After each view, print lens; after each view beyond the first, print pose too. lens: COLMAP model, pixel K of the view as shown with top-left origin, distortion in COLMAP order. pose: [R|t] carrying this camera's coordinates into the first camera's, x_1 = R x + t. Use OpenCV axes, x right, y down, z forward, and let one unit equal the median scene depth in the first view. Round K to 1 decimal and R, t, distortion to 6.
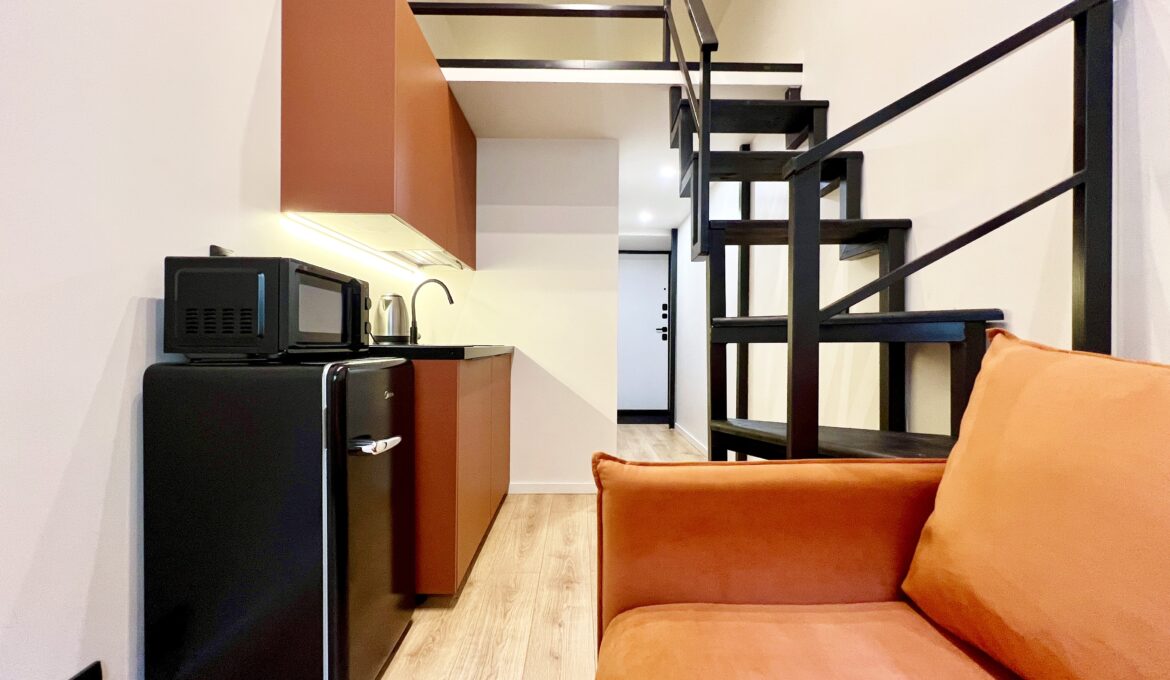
lens RADIAL K [[470.1, 0, 586.1], [0, 470.1, 347.6], [0, 0, 1]] dist [-0.001102, 0.000103]
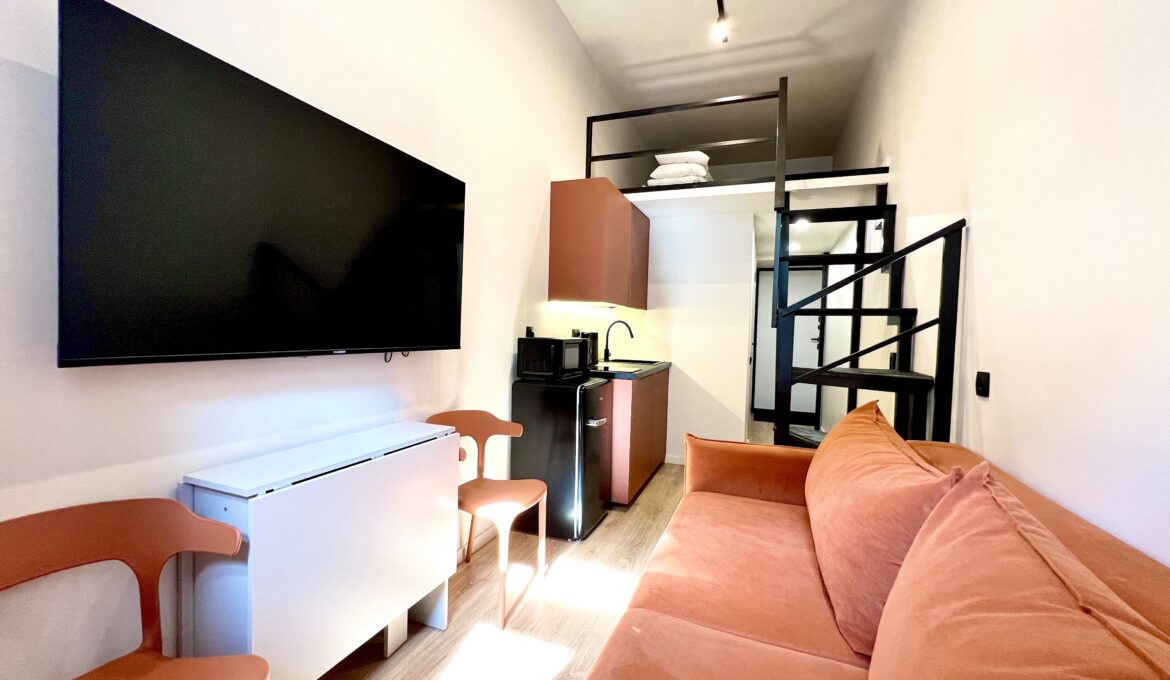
lens RADIAL K [[470.1, 0, 584.5], [0, 470.1, 345.5], [0, 0, 1]] dist [-0.001102, 0.000103]
pose [[0.930221, 0.032500, -0.365558, 0.153722], [-0.024412, 0.999345, 0.026726, -0.106562], [0.366187, -0.015937, 0.930405, -0.545644]]
